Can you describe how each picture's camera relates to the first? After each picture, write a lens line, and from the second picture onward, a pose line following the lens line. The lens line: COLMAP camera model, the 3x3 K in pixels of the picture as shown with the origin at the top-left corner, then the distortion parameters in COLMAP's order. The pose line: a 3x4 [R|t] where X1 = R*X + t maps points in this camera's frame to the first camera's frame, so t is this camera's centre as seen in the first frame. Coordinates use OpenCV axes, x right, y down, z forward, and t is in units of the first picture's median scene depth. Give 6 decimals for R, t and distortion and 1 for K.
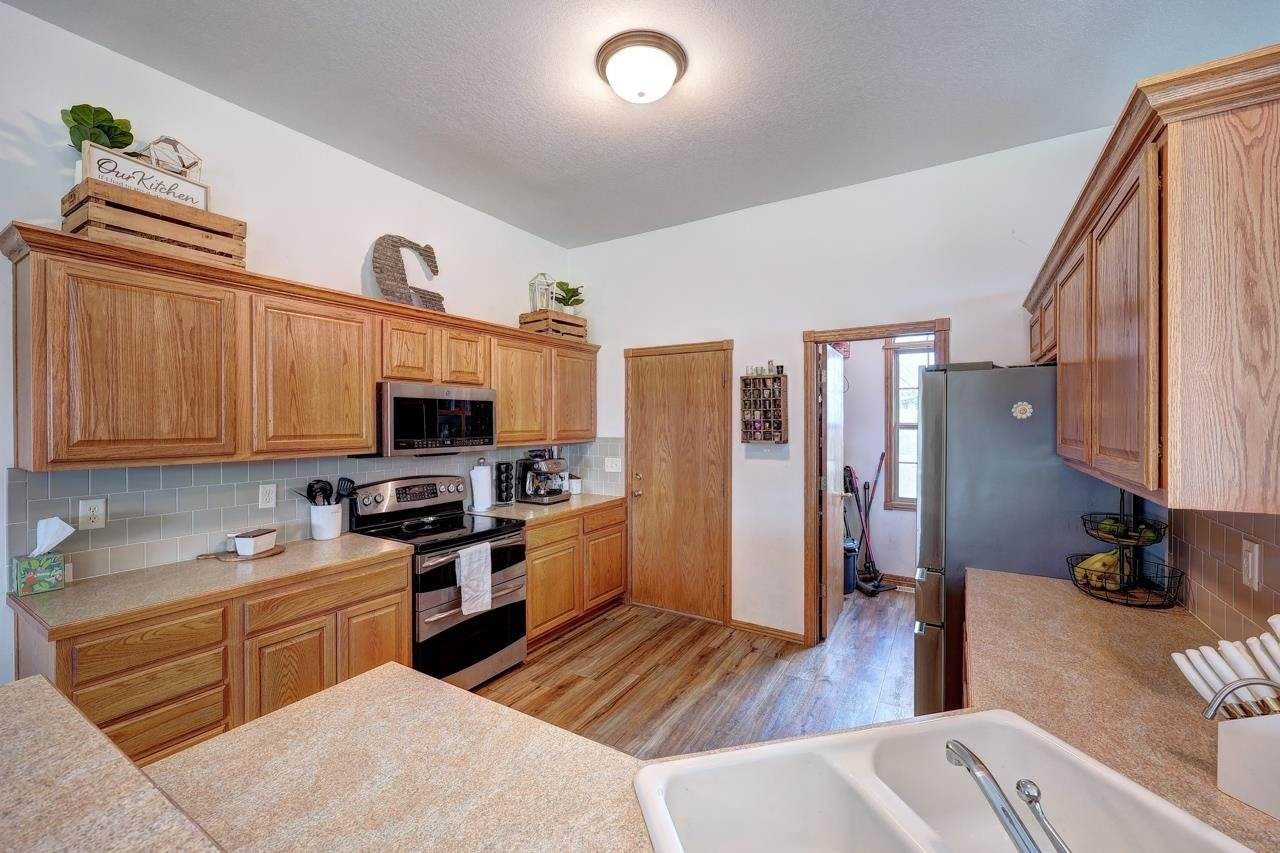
lens RADIAL K [[516.5, 0, 646.3], [0, 516.5, 422.1], [0, 0, 1]] dist [0.001725, -0.000808]
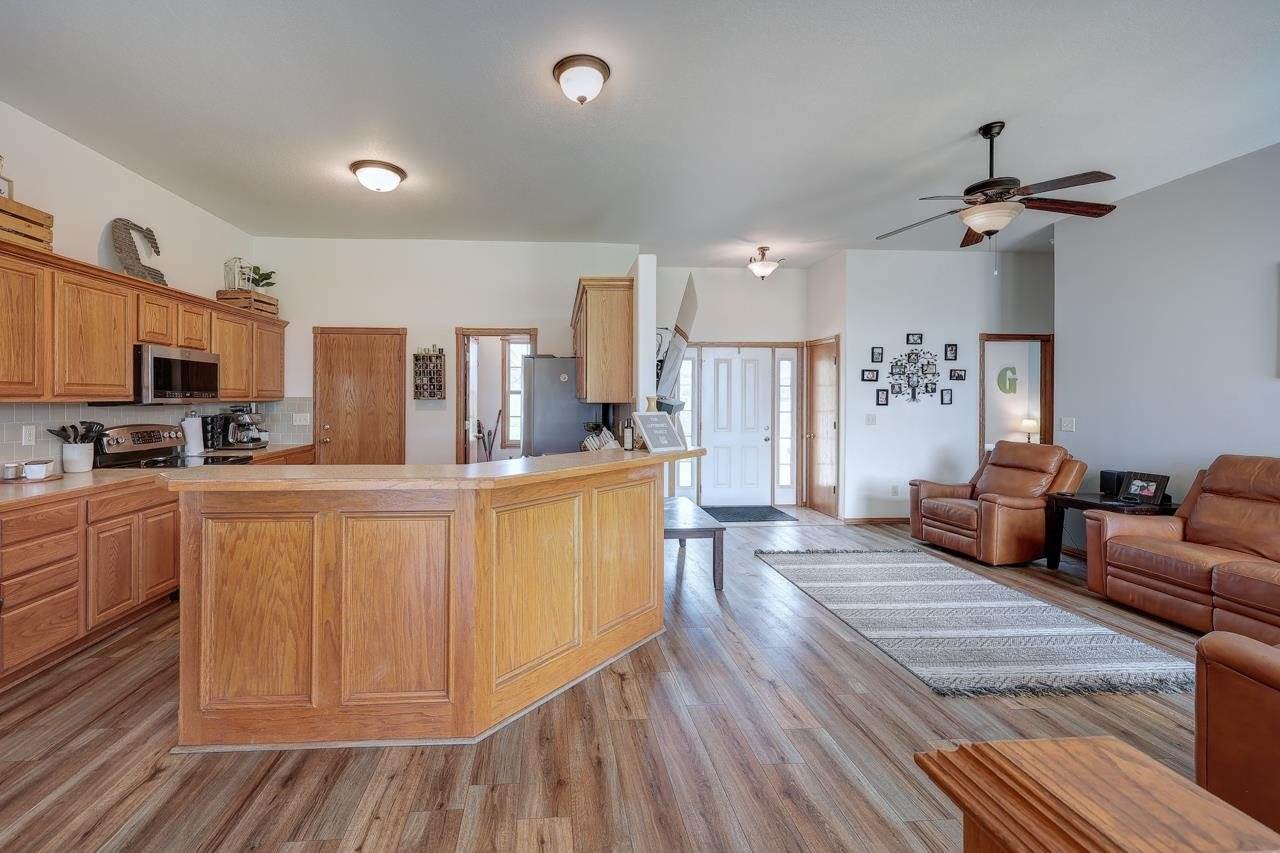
lens RADIAL K [[516.5, 0, 592.6], [0, 516.5, 398.3], [0, 0, 1]] dist [0.001725, -0.000808]
pose [[0.813012, 0.004275, 0.582231, -0.264482], [-0.003897, 0.999991, -0.001901, 0.039624], [-0.582234, -0.000724, 0.813021, -0.502834]]
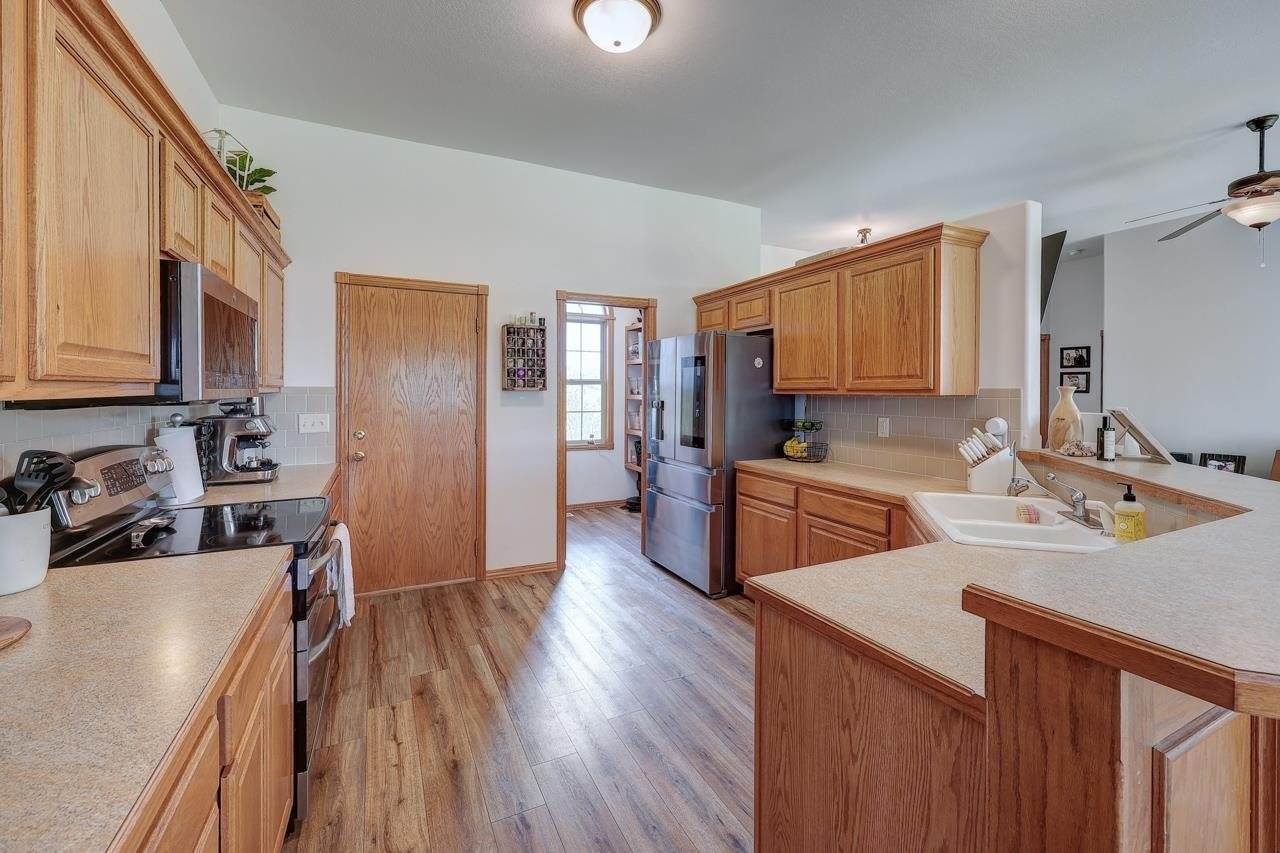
lens RADIAL K [[516.5, 0, 643.4], [0, 516.5, 392.9], [0, 0, 1]] dist [0.001725, -0.000808]
pose [[0.543522, -0.000855, 0.839394, -0.525176], [-0.004274, 0.999984, 0.003785, 0.041350], [-0.839384, -0.005645, 0.543510, 0.235281]]
